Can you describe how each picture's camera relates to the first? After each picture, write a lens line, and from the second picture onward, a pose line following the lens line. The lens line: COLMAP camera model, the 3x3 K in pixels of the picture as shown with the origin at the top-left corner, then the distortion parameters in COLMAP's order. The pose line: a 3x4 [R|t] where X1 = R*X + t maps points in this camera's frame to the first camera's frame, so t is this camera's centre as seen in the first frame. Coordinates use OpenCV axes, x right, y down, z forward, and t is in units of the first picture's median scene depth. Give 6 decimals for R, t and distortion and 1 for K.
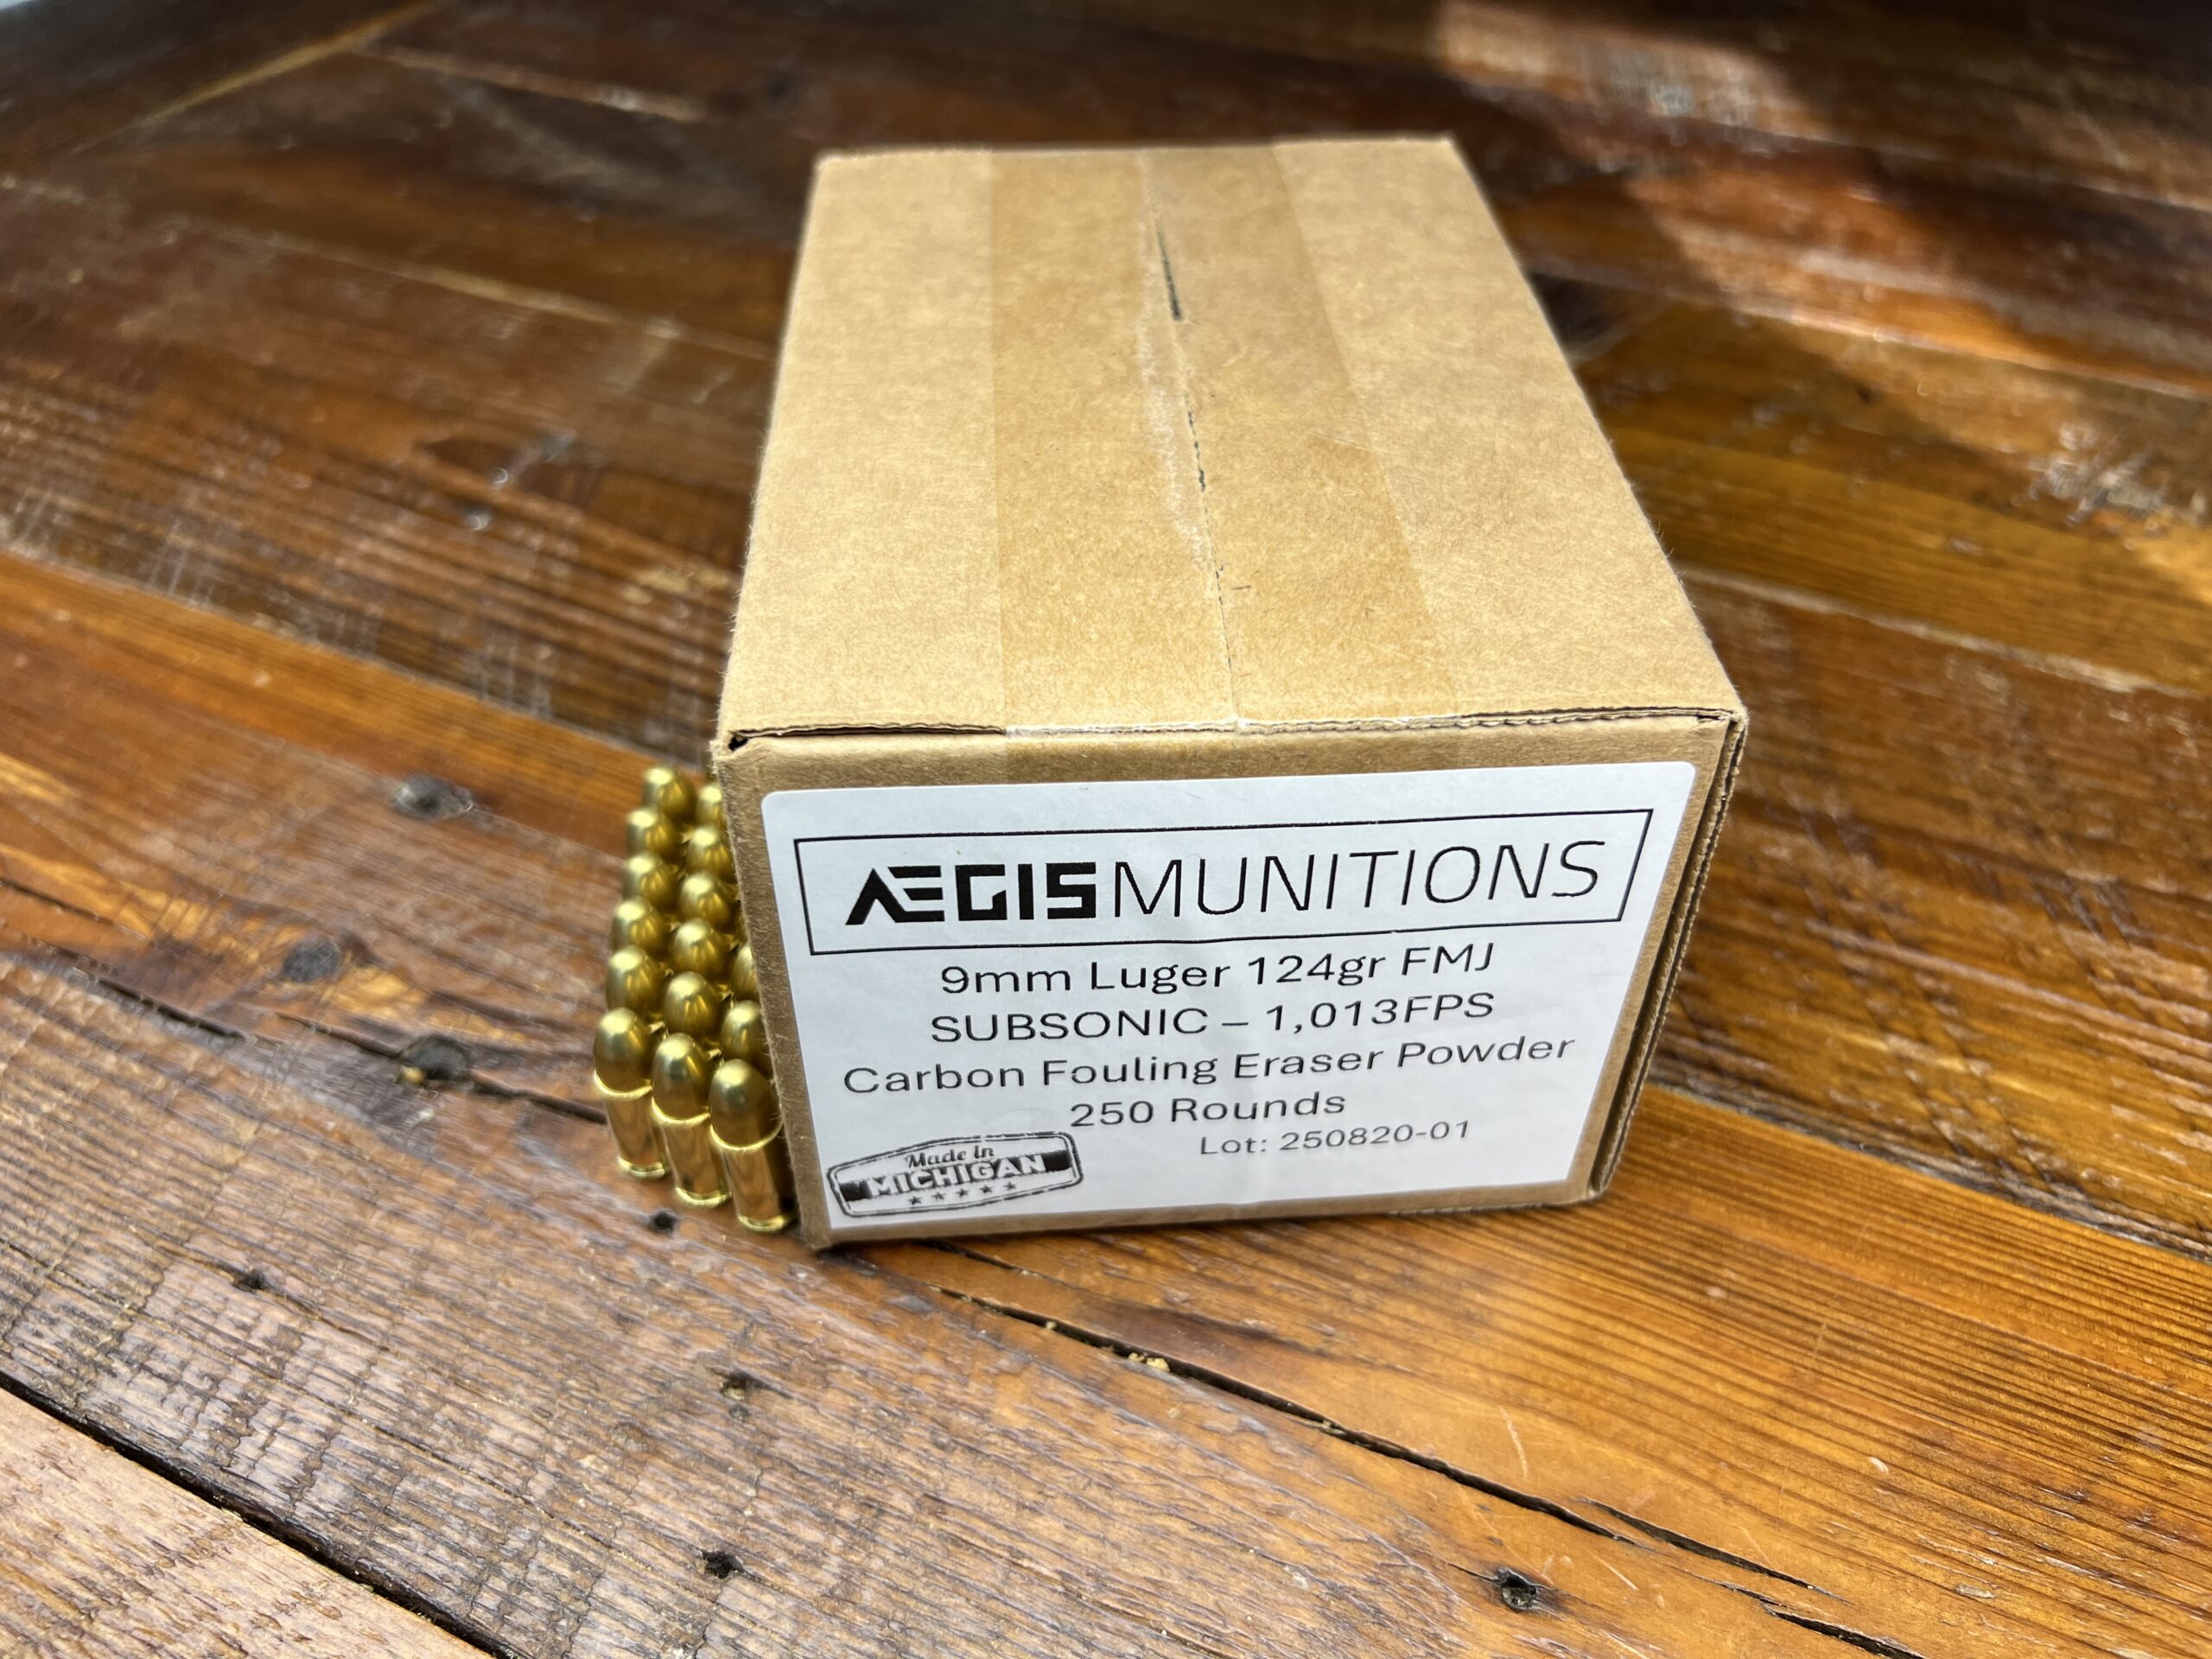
lens RADIAL K [[1758.7, 0, 1116.0], [0, 1758.7, 825.2], [0, 0, 1]] dist [-0.010999, -0.006407]
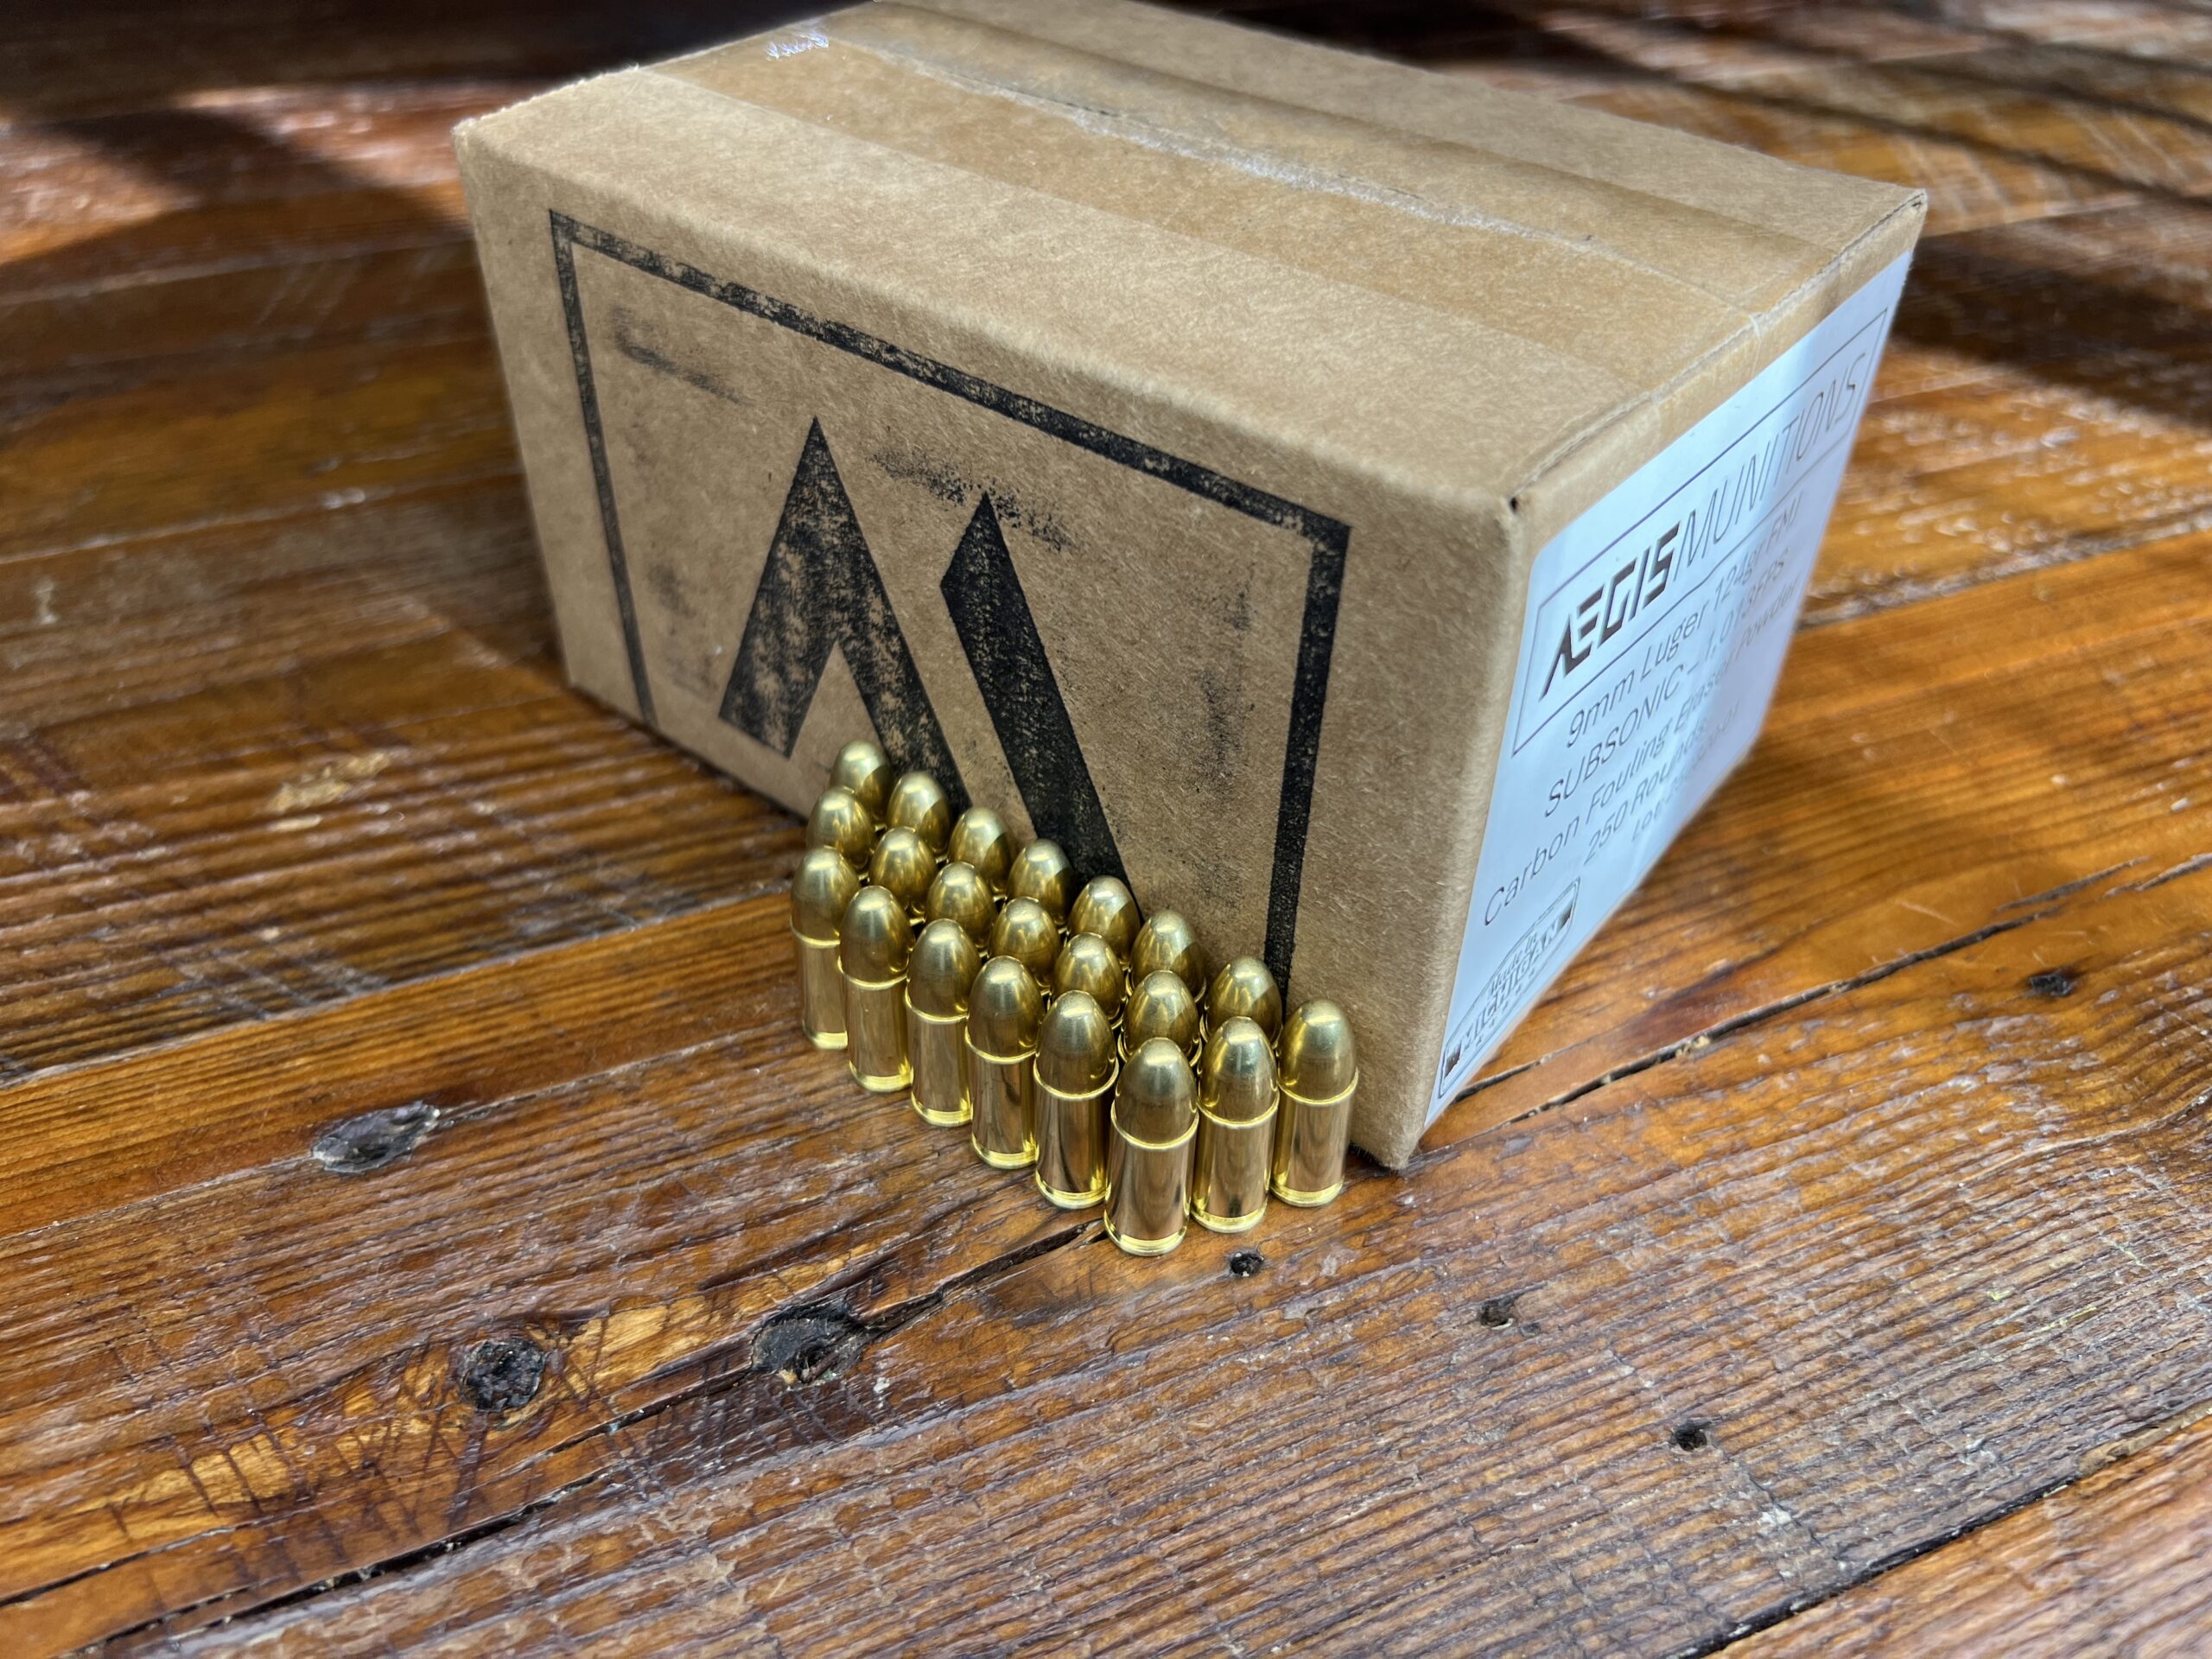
lens RADIAL K [[1753.7, 0, 1112.5], [0, 1753.7, 838.1], [0, 0, 1]] dist [-0.018720, 0.002966]
pose [[0.673323, -0.469713, 0.570969, -0.649628], [0.486016, 0.863155, 0.136941, -0.085508], [-0.557158, 0.185295, 0.809470, 0.322438]]
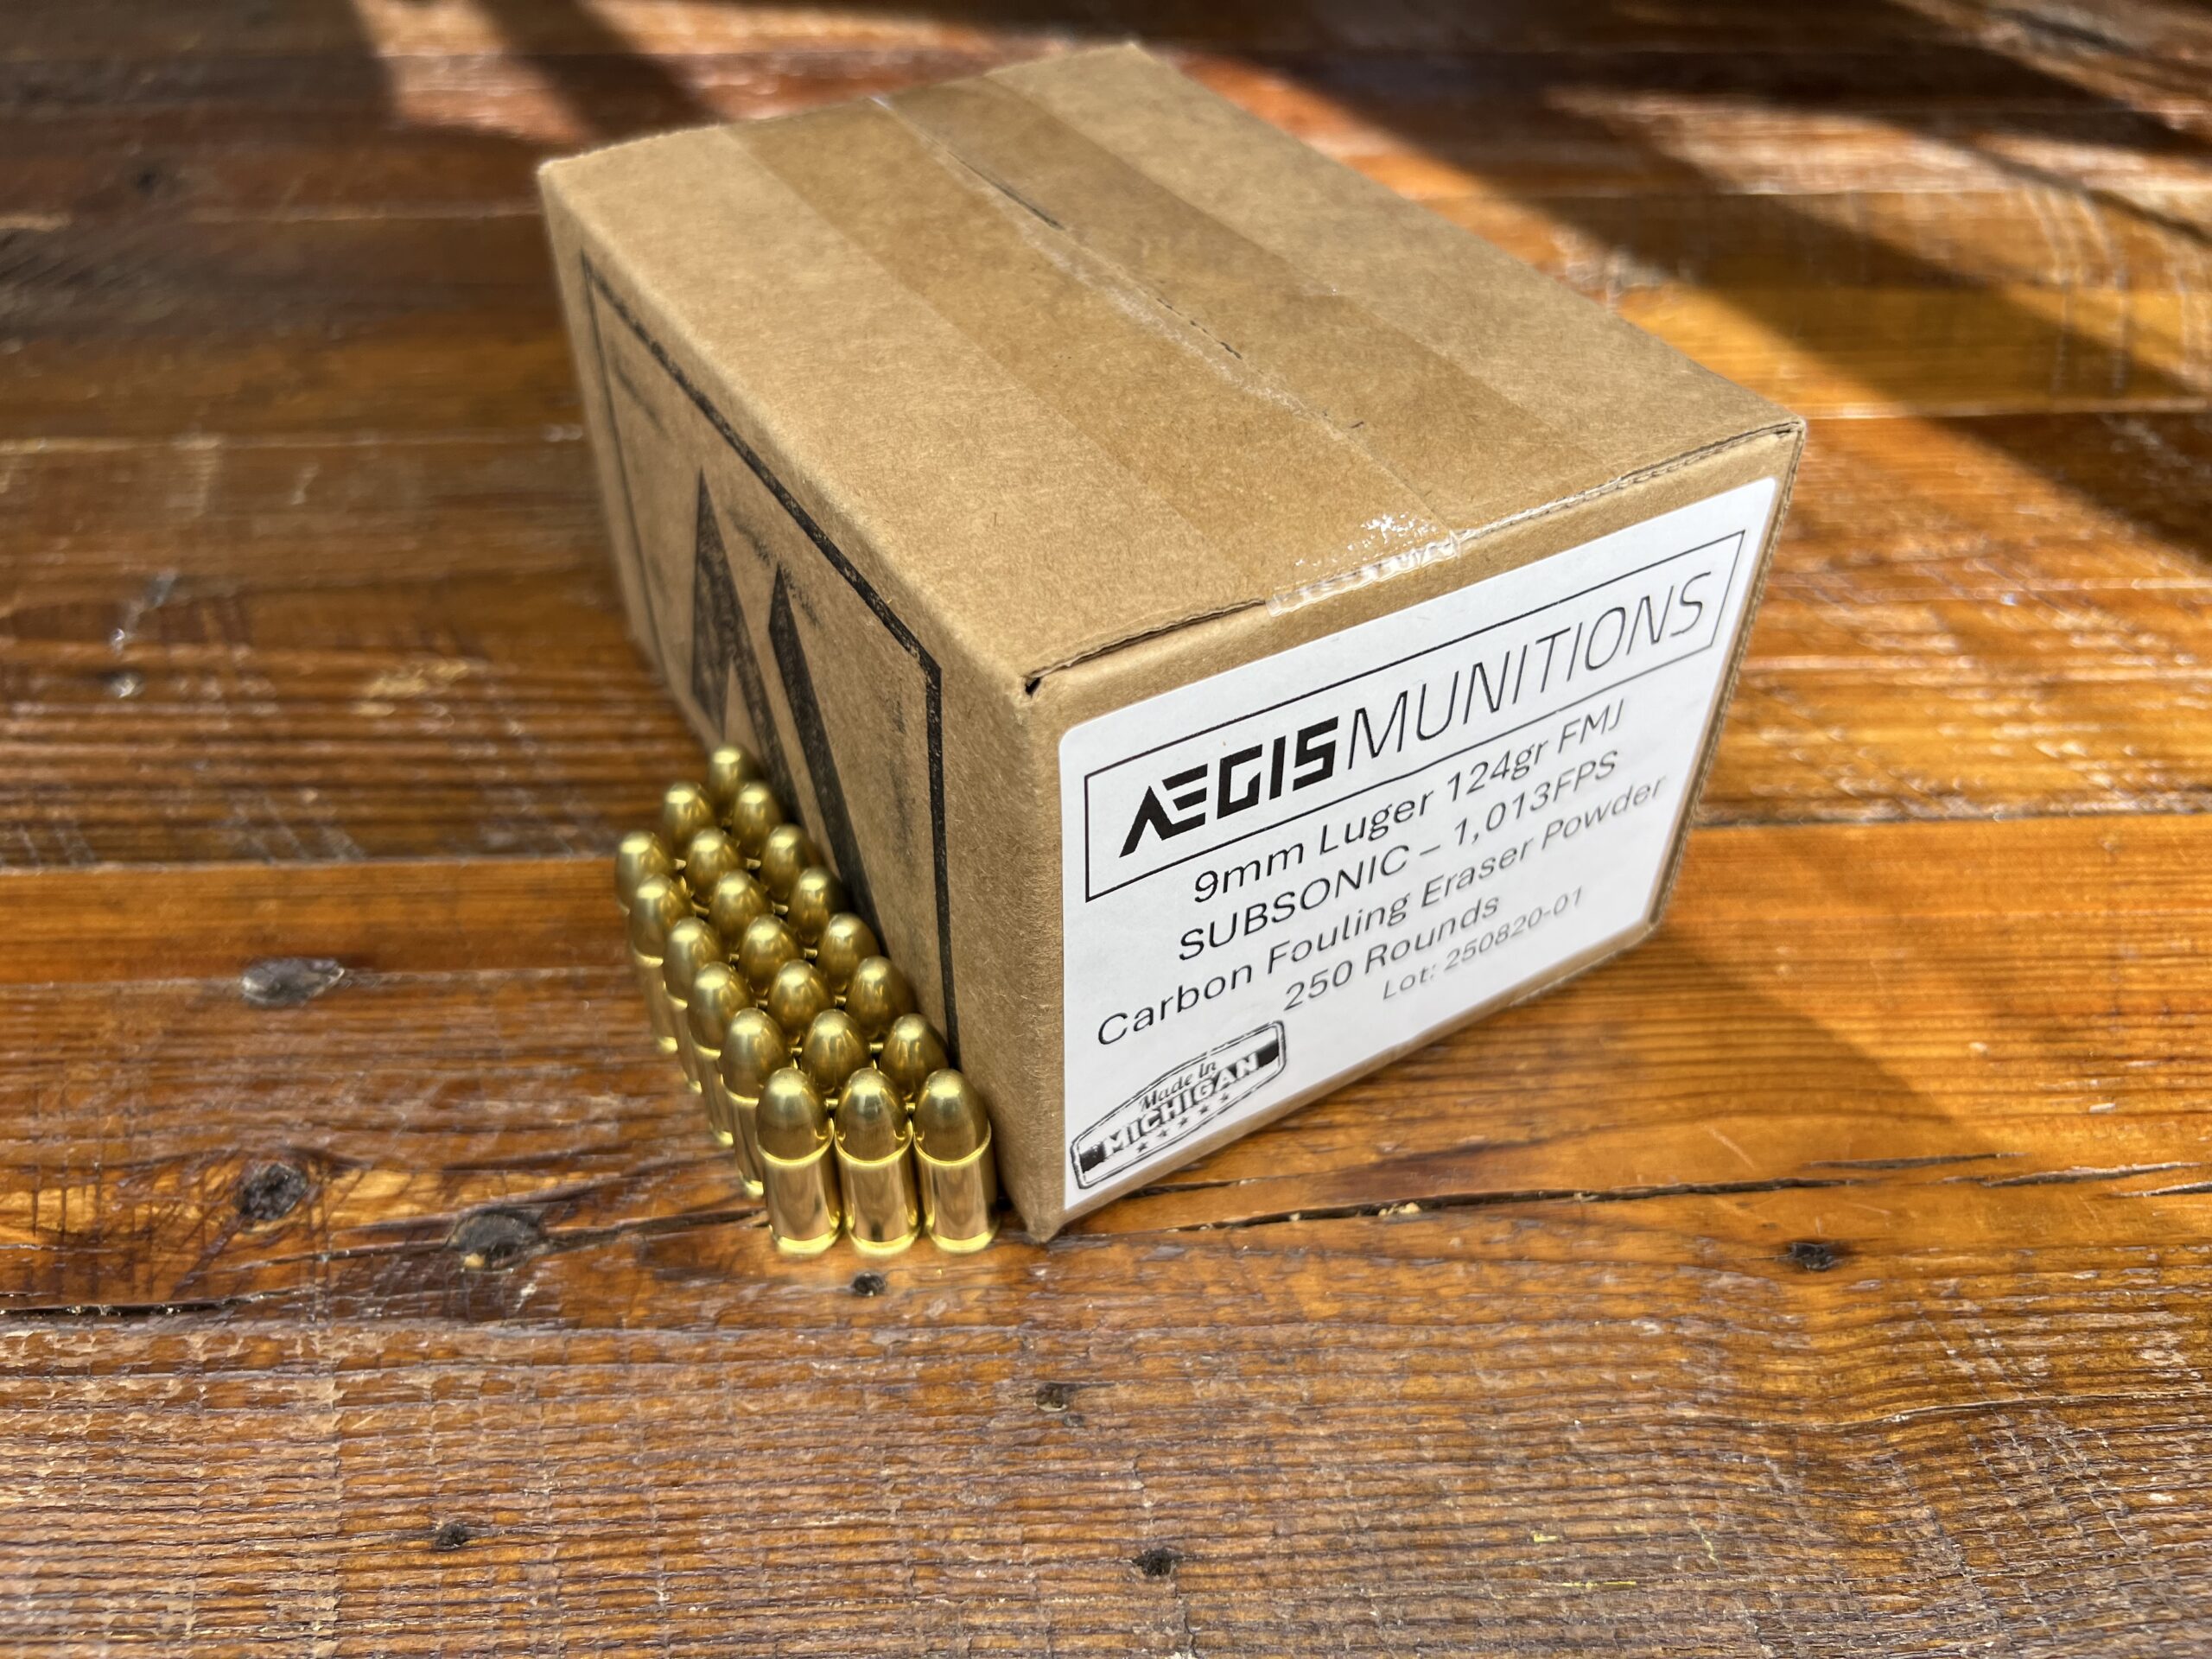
lens RADIAL K [[1751.4, 0, 1099.0], [0, 1751.4, 823.3], [0, 0, 1]] dist [-0.012398, -0.004370]
pose [[0.890423, -0.302408, 0.340142, -0.373554], [0.306526, 0.950891, 0.042979, -0.004194], [-0.336435, 0.065993, 0.939391, 0.085248]]
